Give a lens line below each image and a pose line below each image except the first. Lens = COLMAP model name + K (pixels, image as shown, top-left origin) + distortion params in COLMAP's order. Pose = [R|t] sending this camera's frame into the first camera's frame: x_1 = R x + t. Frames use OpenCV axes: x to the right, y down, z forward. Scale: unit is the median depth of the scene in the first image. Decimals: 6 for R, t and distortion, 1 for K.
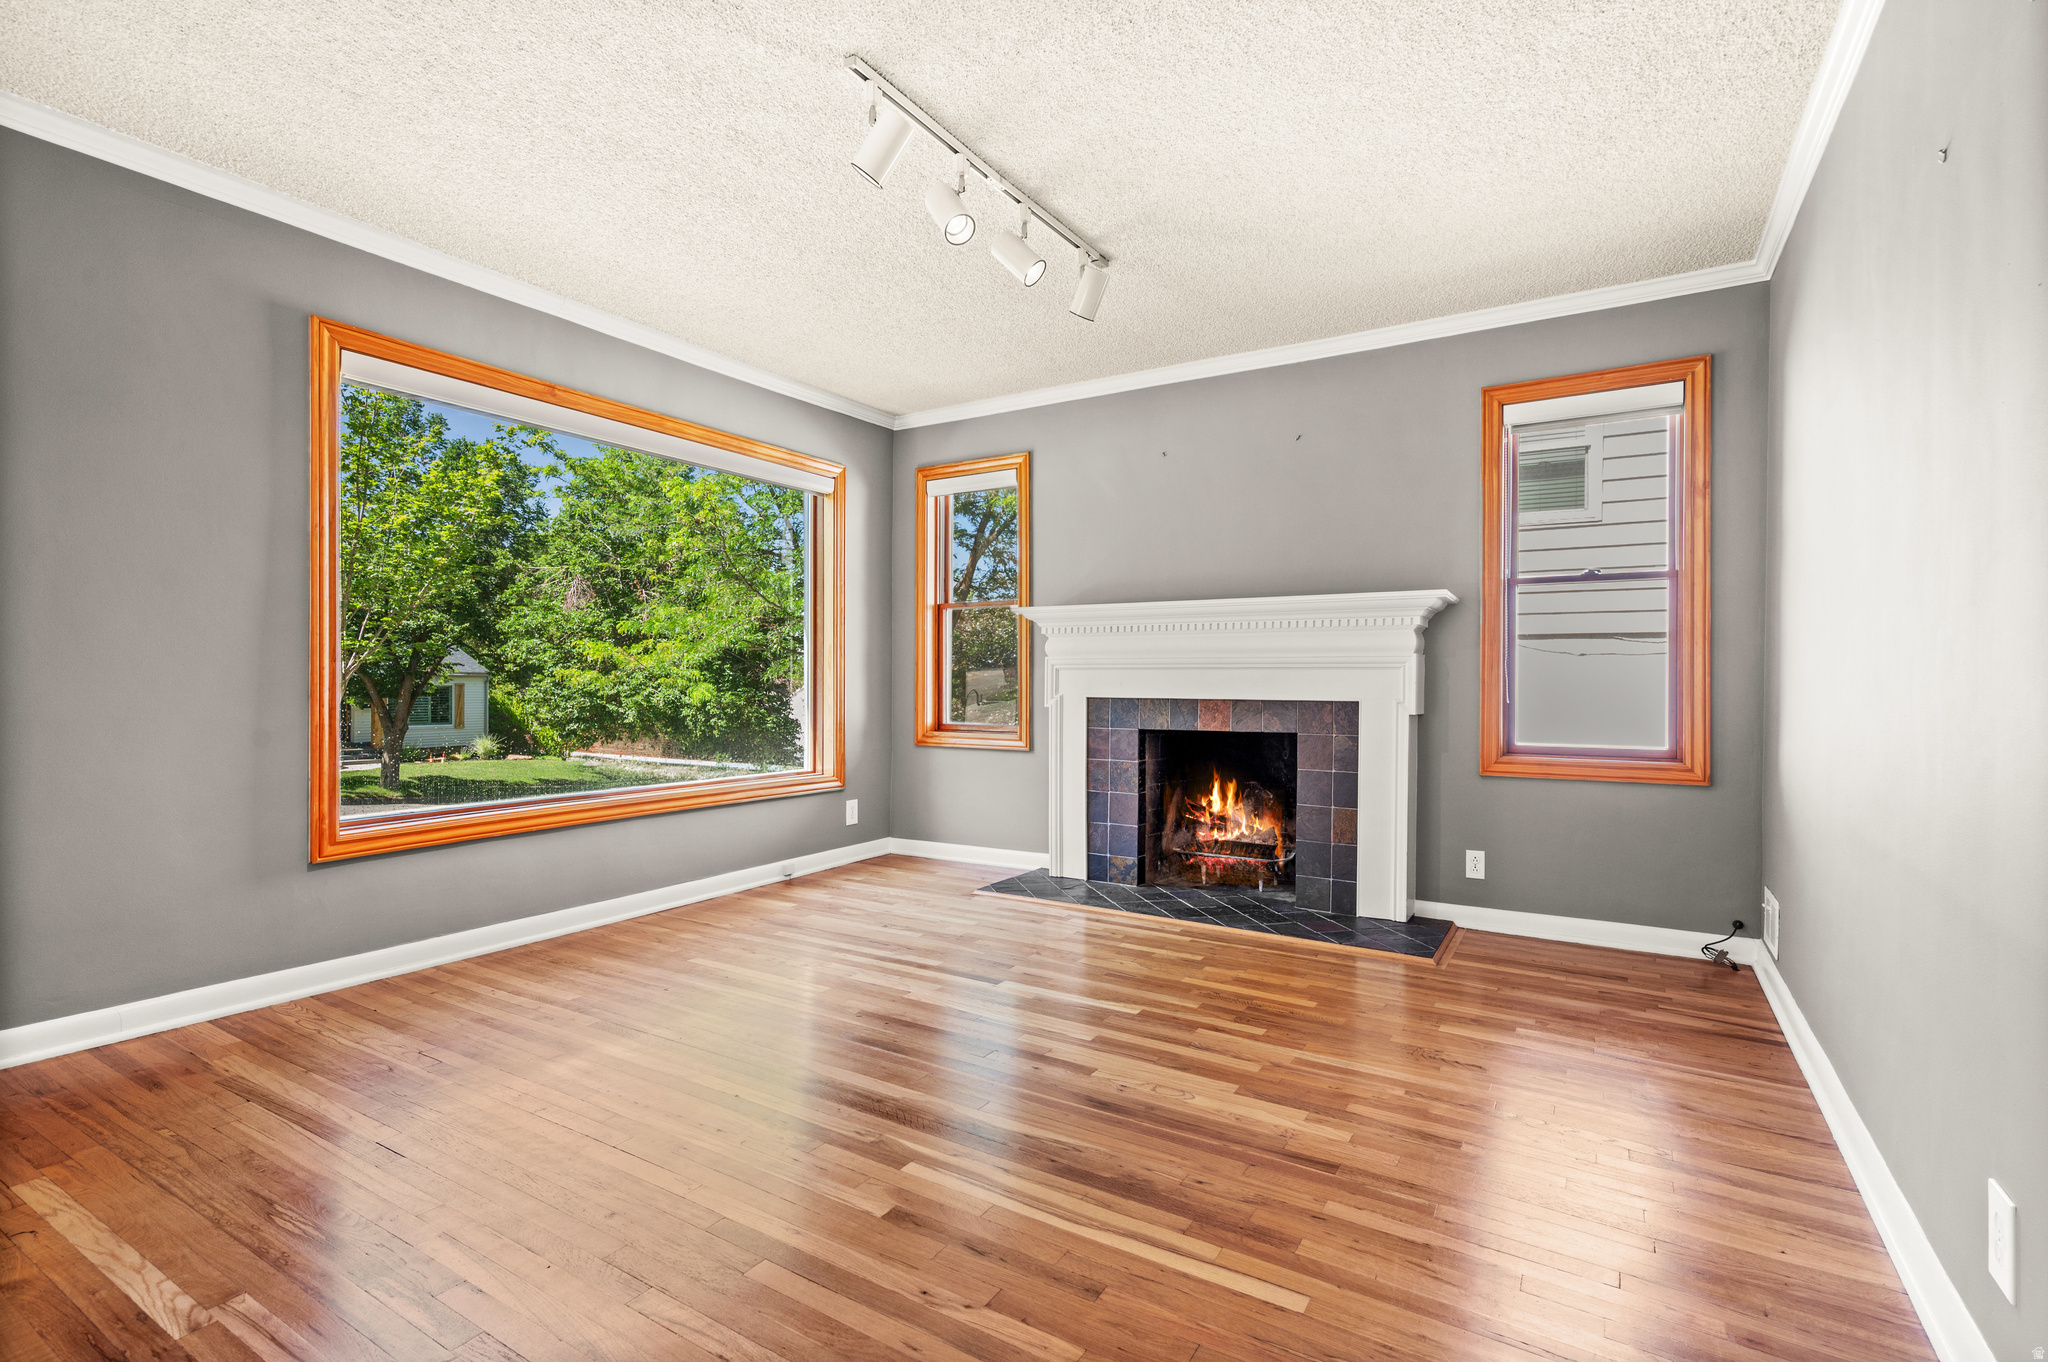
lens RADIAL K [[942.2, 0, 1041.2], [0, 942.2, 679.7], [0, 0, 1]] dist [-0.002140, -0.000702]
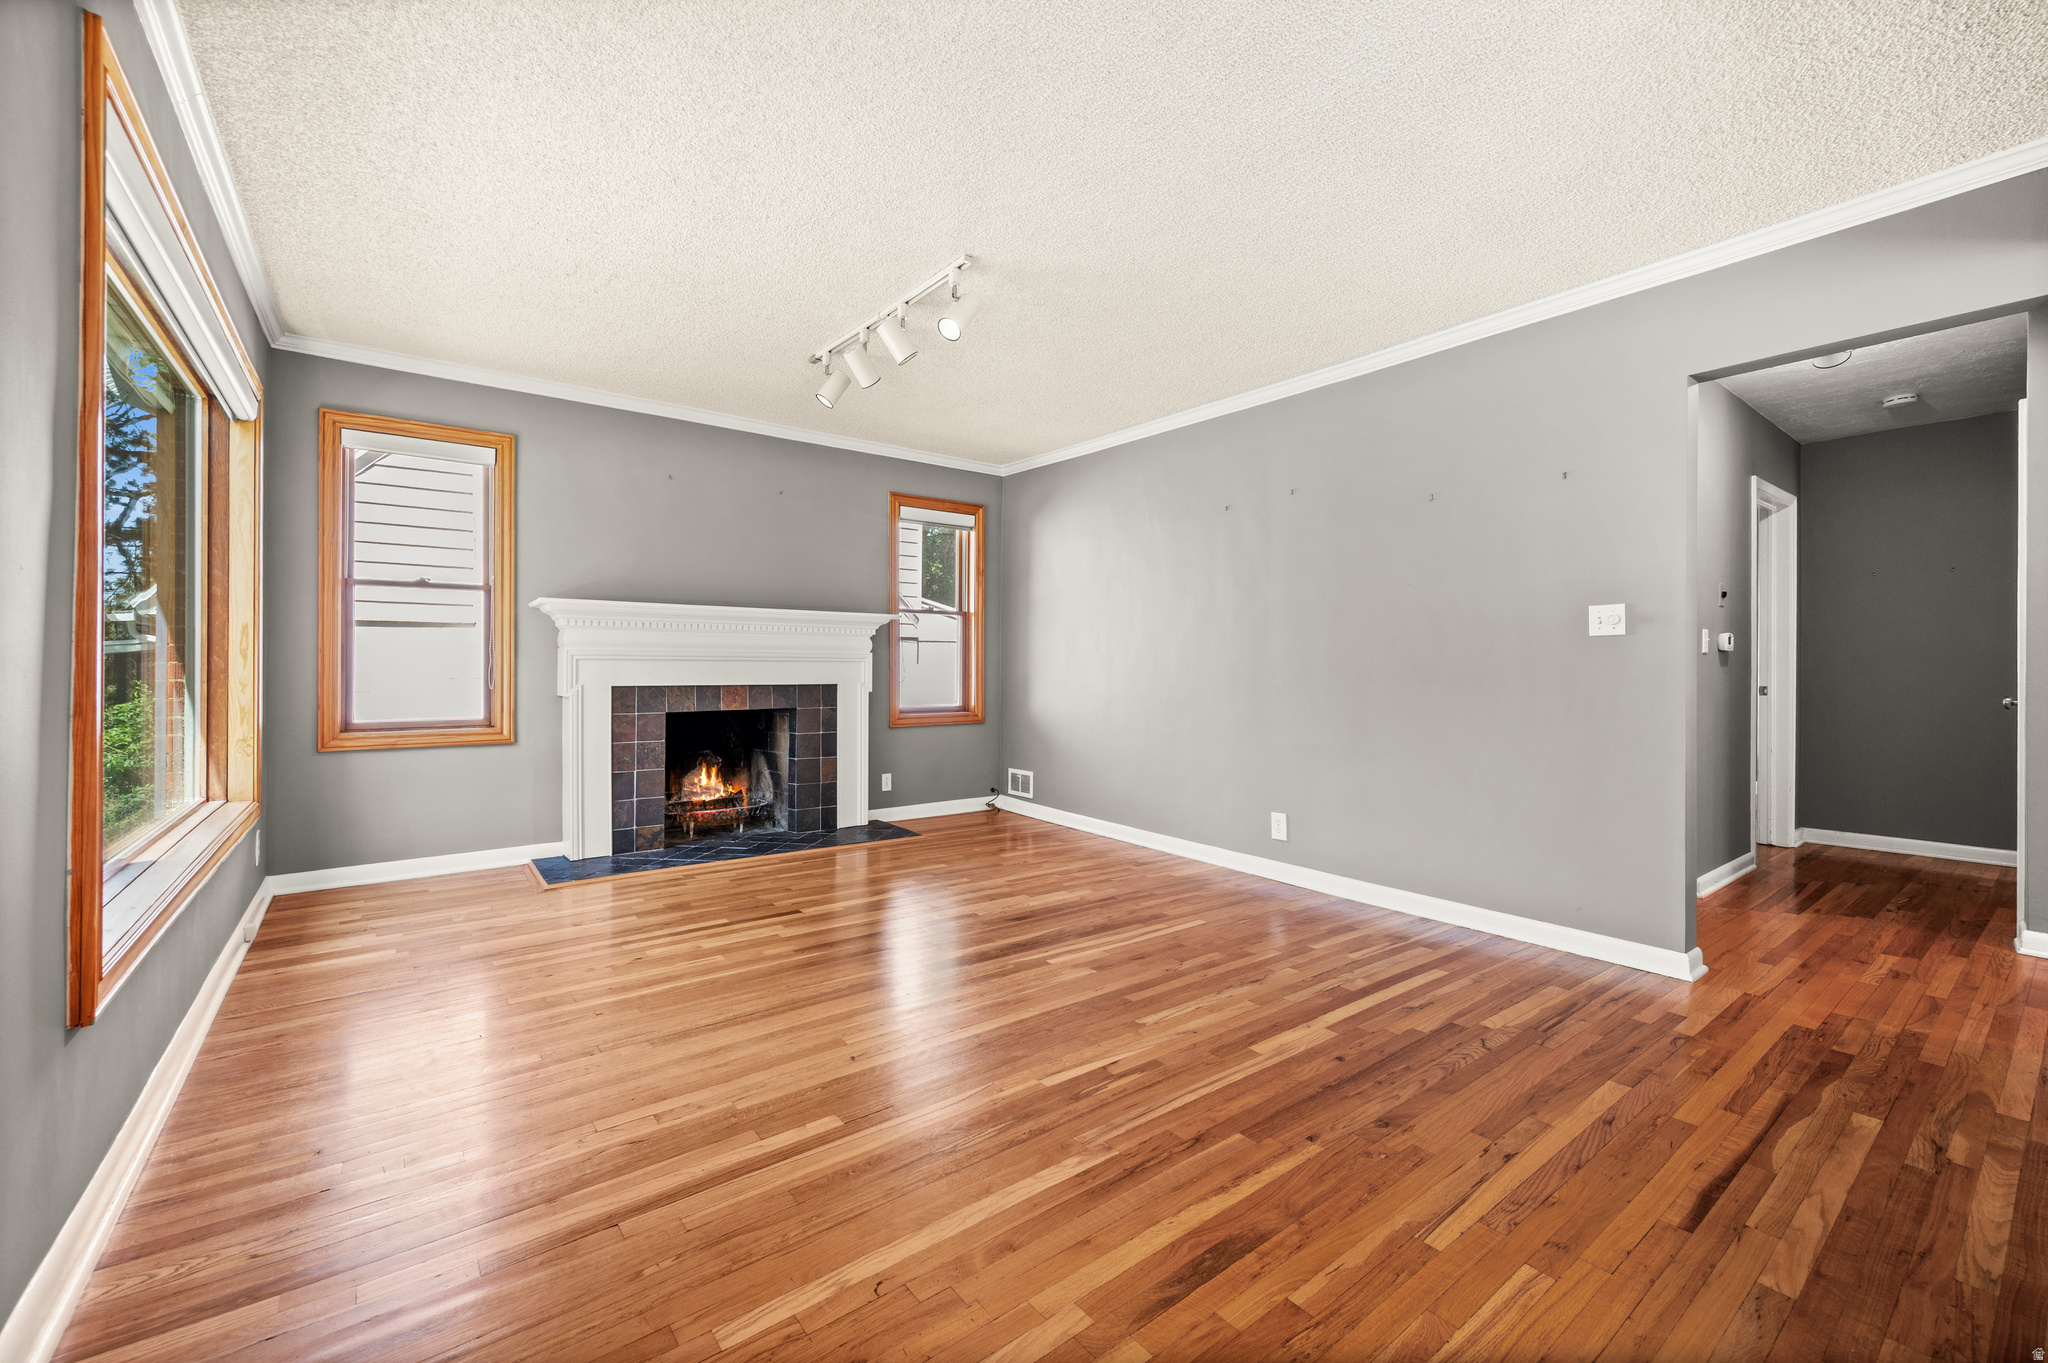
lens RADIAL K [[816.6, 0, 1035.0], [0, 816.6, 667.8], [0, 0, 1]] dist [0.002397, -0.000250]
pose [[0.368622, -0.006426, 0.929557, -0.782986], [-0.006169, 0.999937, 0.009359, -0.017821], [-0.929559, -0.009185, 0.368559, 0.244227]]
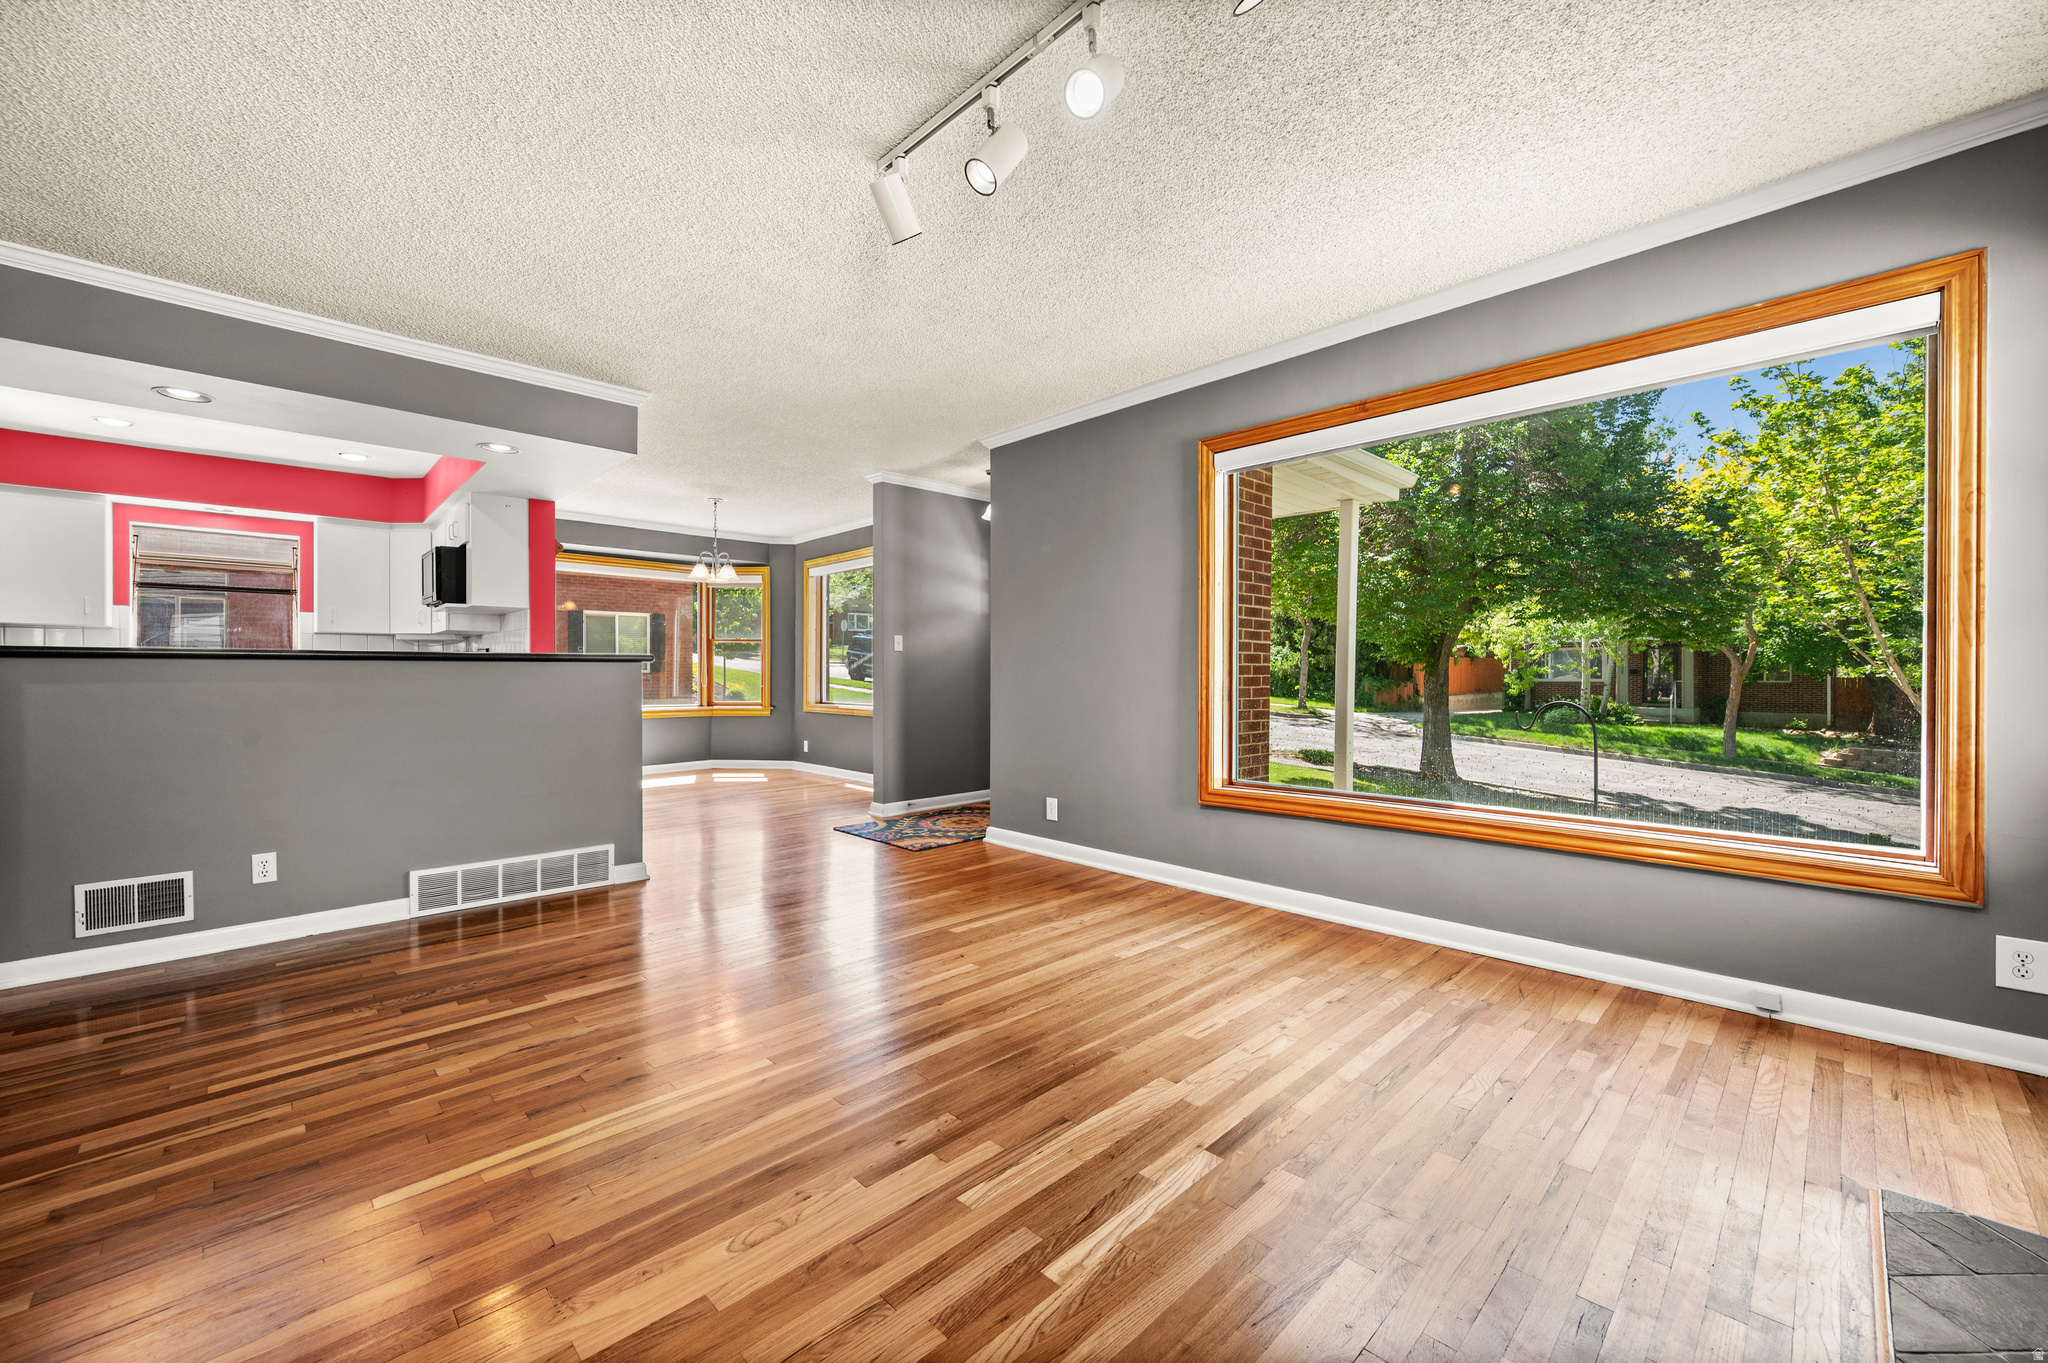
lens RADIAL K [[816.6, 0, 1046.3], [0, 816.6, 676.6], [0, 0, 1]] dist [0.002397, -0.000250]
pose [[-0.249615, -0.001255, -0.968344, 0.437525], [0.002688, 0.999994, -0.001989, -0.007134], [0.968341, -0.003100, -0.249611, 0.843934]]
